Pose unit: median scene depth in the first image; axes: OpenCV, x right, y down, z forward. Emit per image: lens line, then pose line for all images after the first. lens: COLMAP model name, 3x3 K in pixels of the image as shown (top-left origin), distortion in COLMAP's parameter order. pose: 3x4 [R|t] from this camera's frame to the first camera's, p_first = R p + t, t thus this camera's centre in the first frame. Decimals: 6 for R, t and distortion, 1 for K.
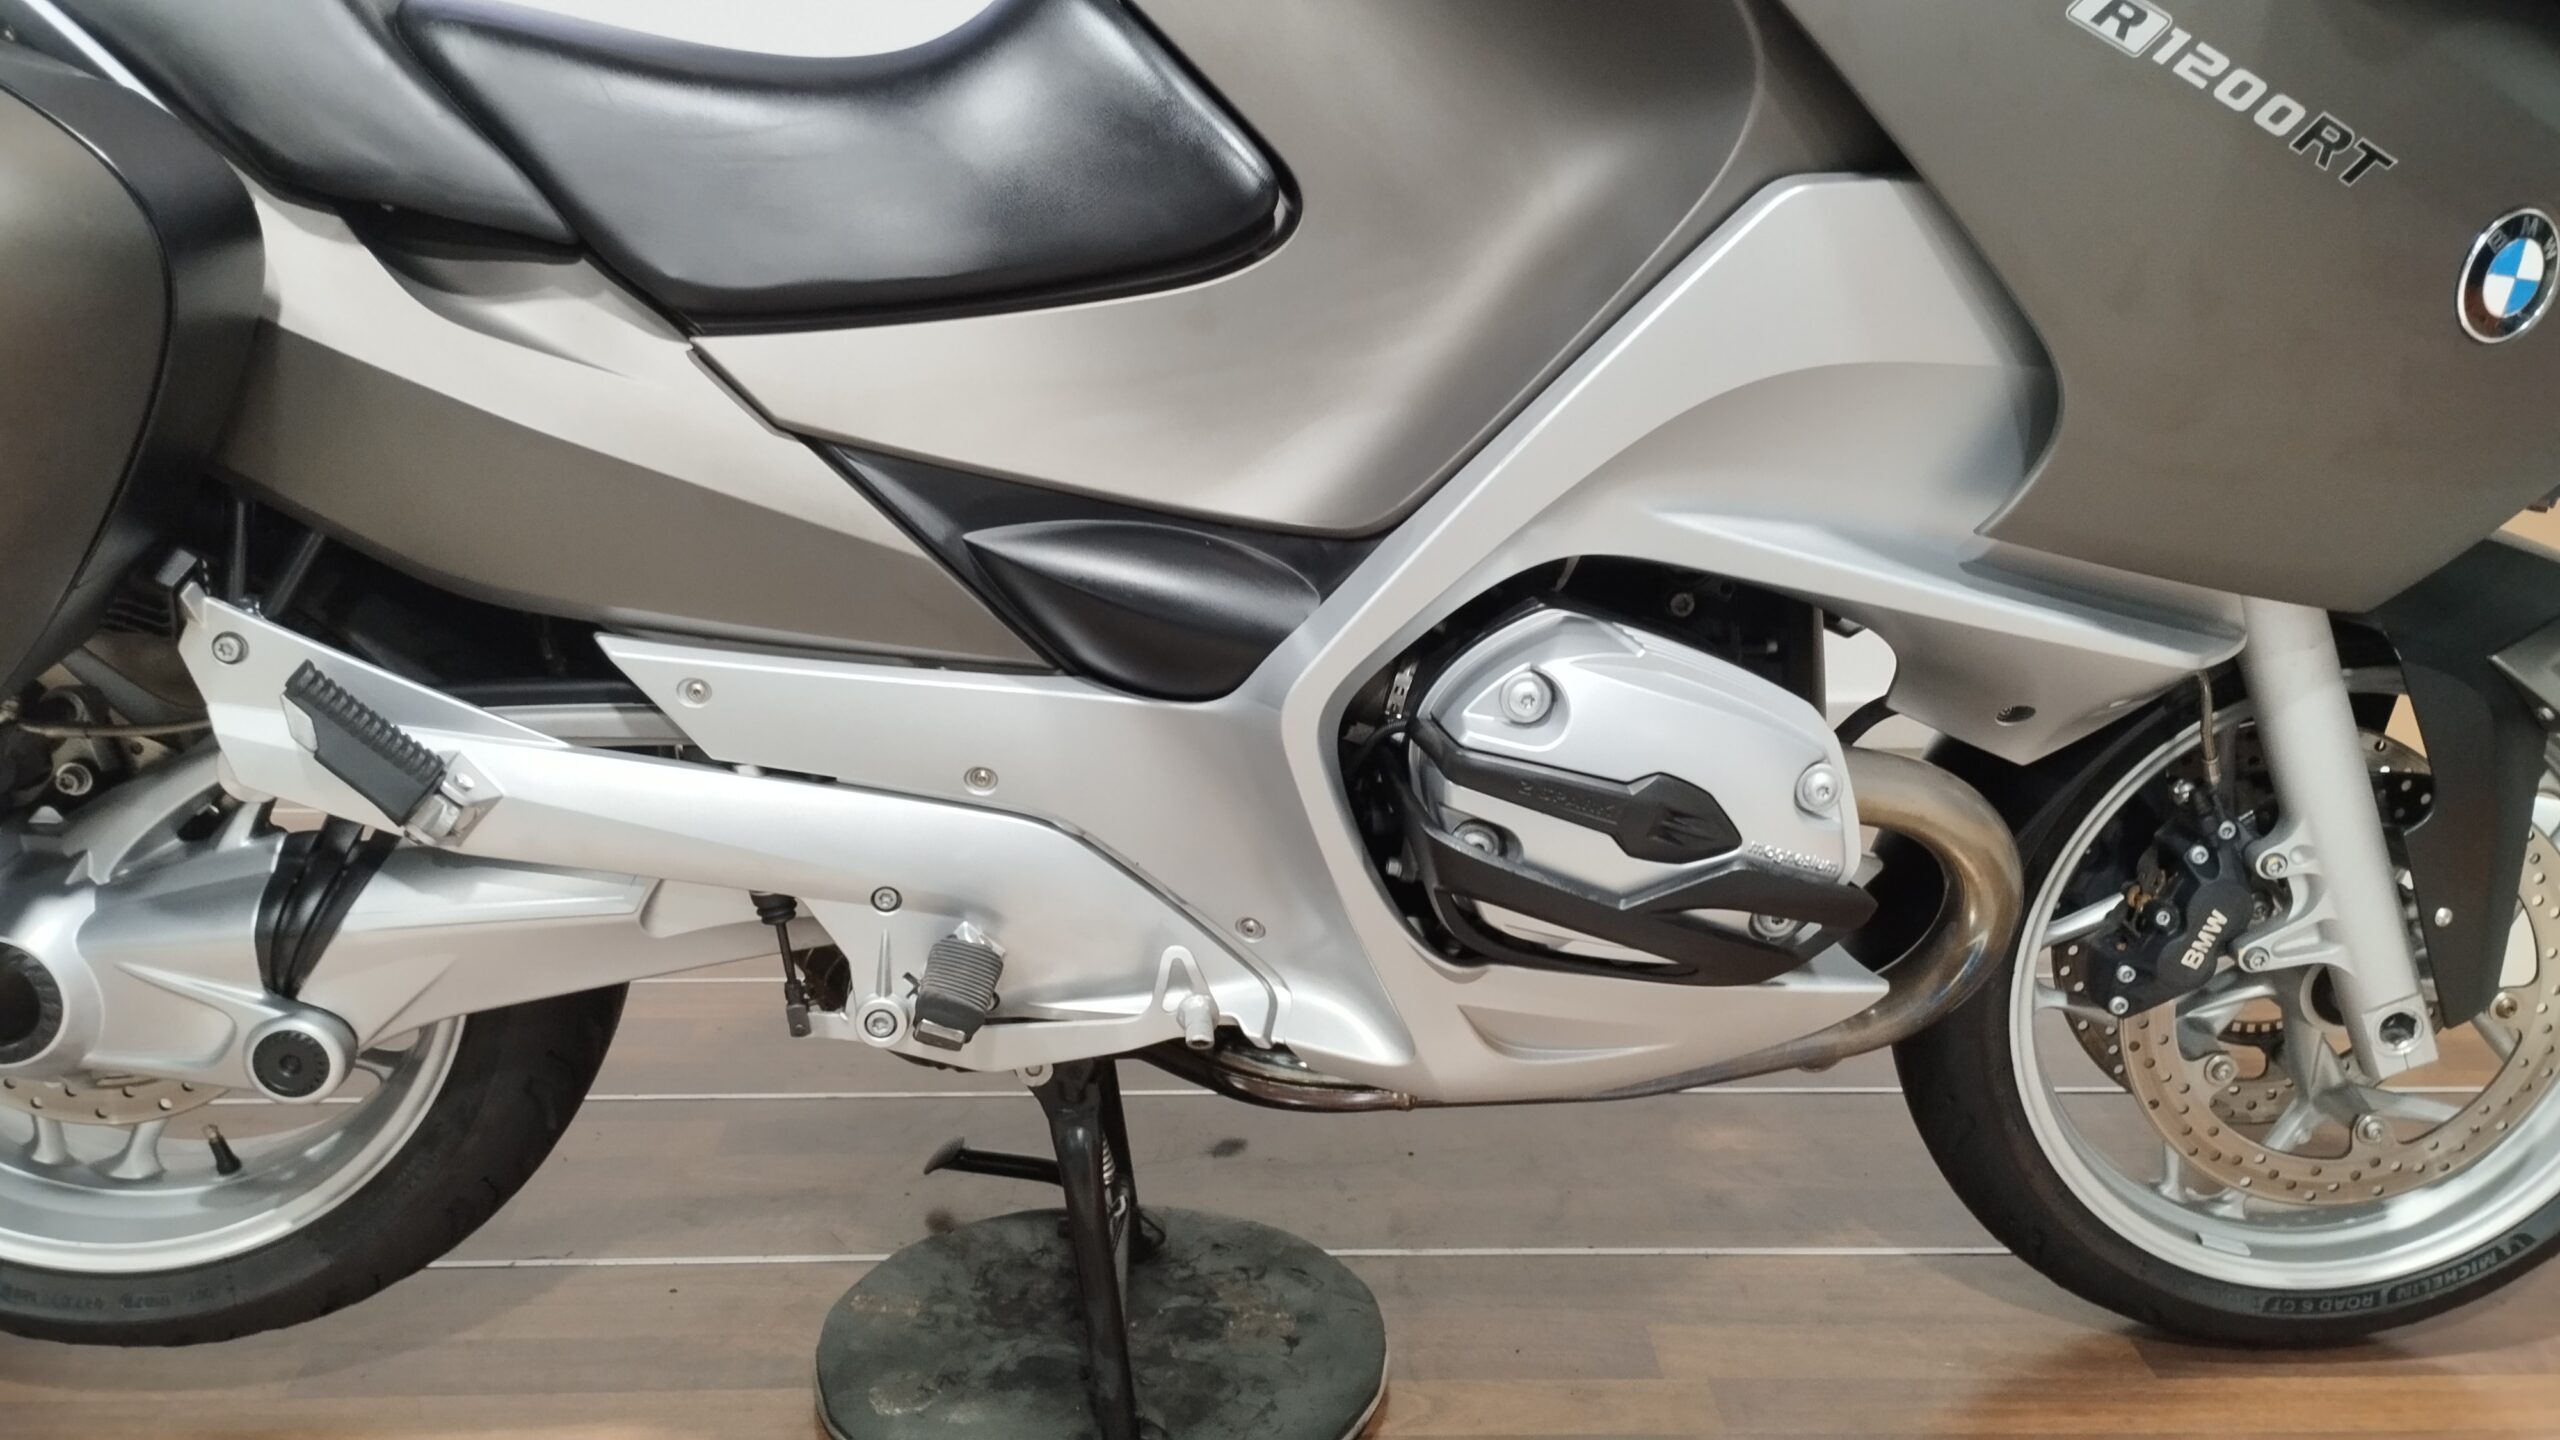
lens RADIAL K [[2190.7, 0, 1288.0], [0, 2190.7, 724.5], [0, 0, 1]] dist [0.073986, -0.100735]
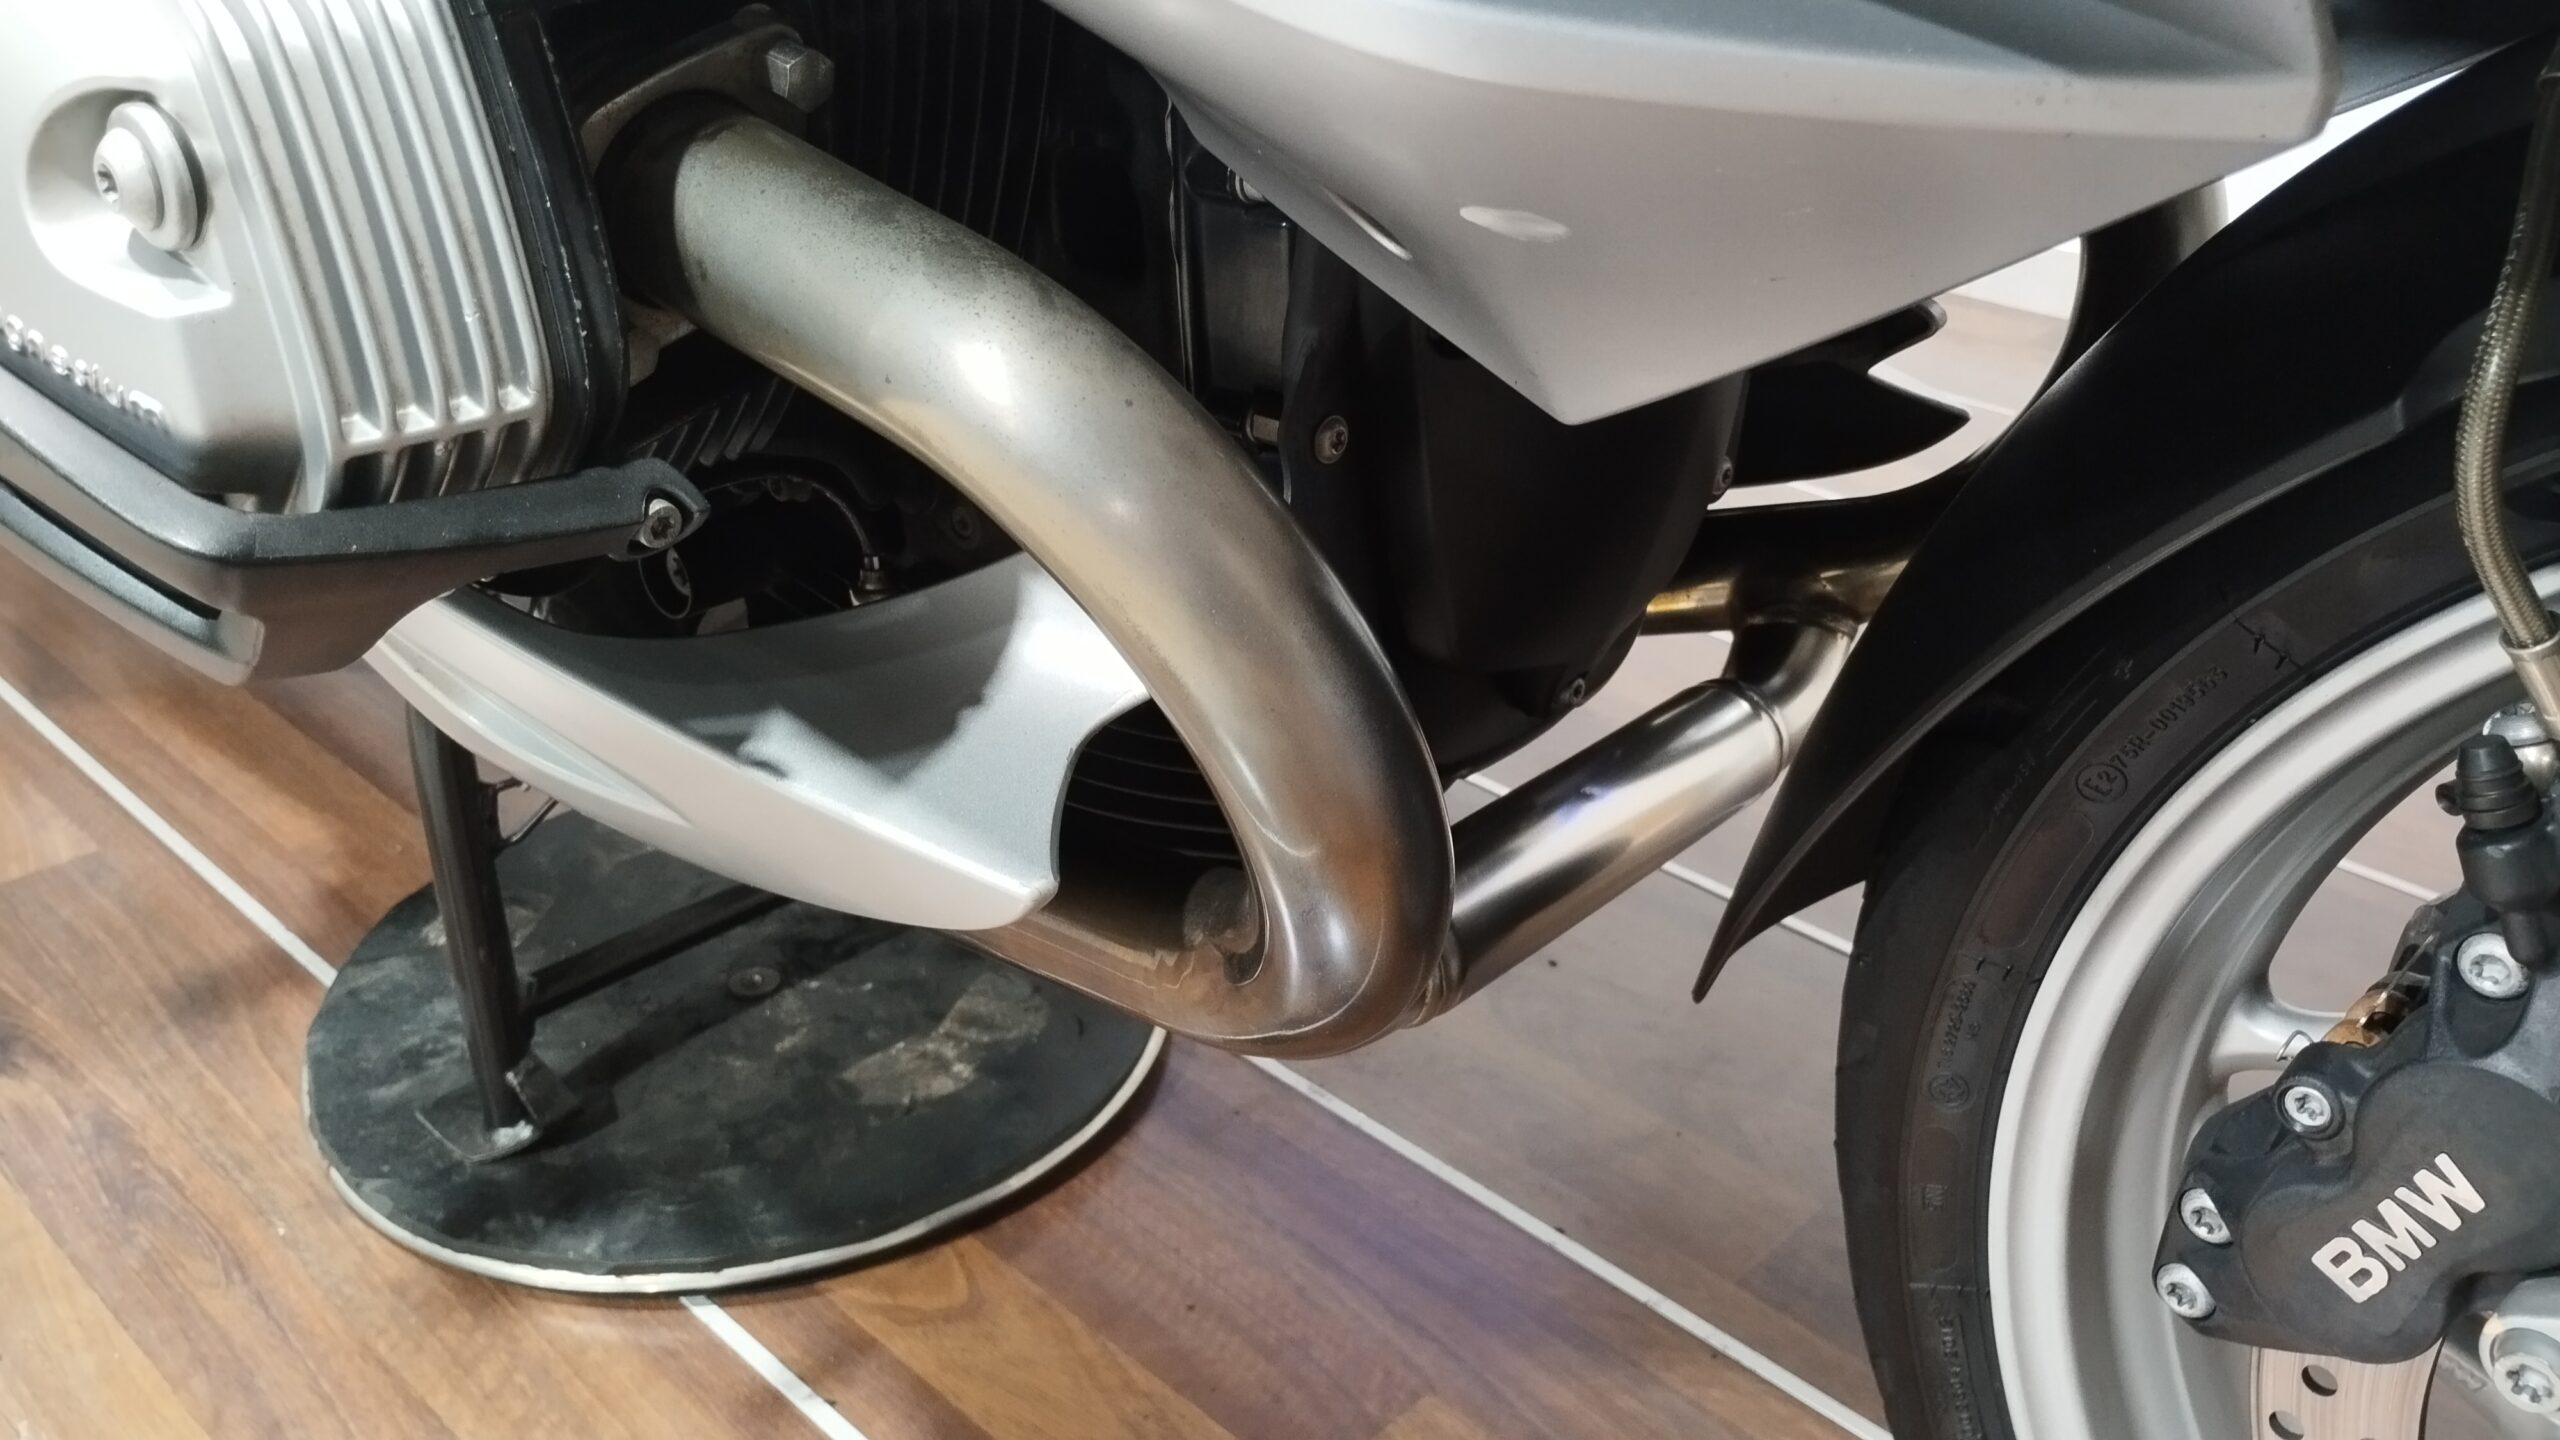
lens RADIAL K [[2182.1, 0, 1280.0], [0, 2182.1, 720.0], [0, 0, 1]] dist [0.062907, -0.080006]
pose [[0.688798, 0.335658, -0.642566, 0.529093], [-0.207598, 0.940562, 0.268787, -0.018078], [0.694593, -0.051745, 0.717539, 0.756274]]
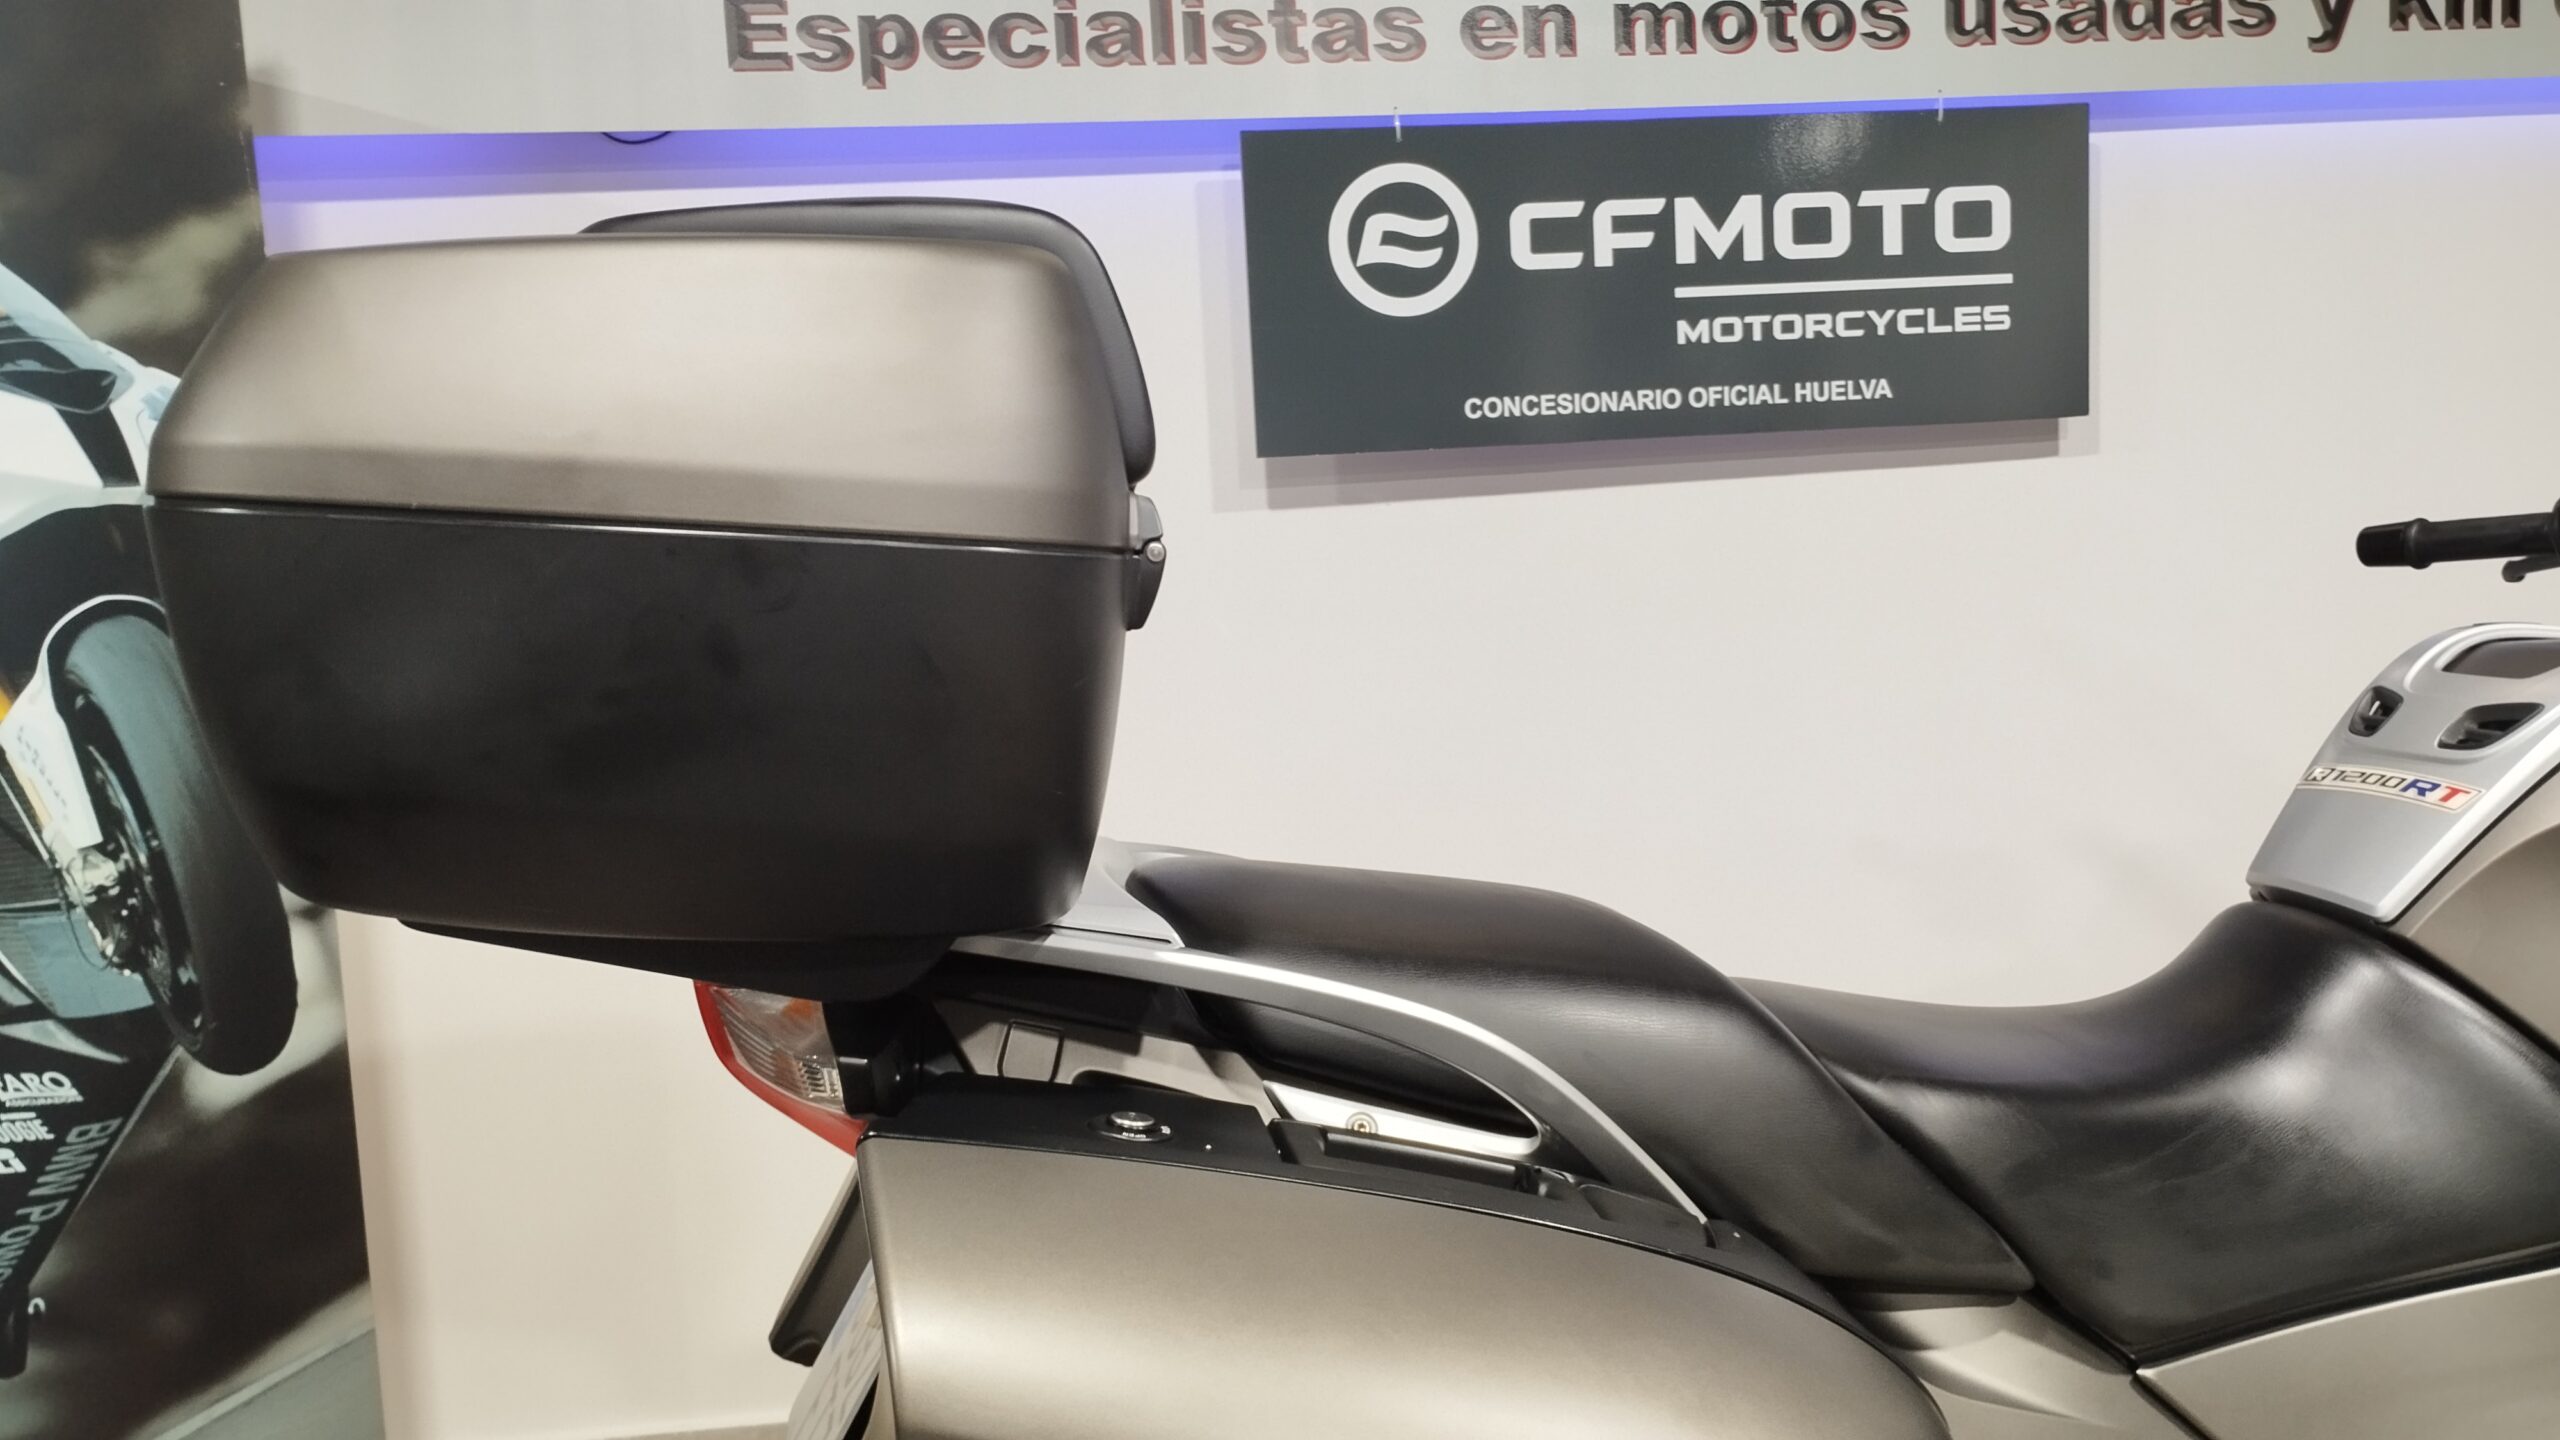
lens RADIAL K [[2190.7, 0, 1288.0], [0, 2190.7, 724.5], [0, 0, 1]] dist [0.073986, -0.100735]
pose [[0.995106, -0.065179, 0.074266, -0.649851], [0.076800, 0.983087, -0.166260, -0.298787], [-0.062173, 0.171150, 0.983281, -0.003819]]
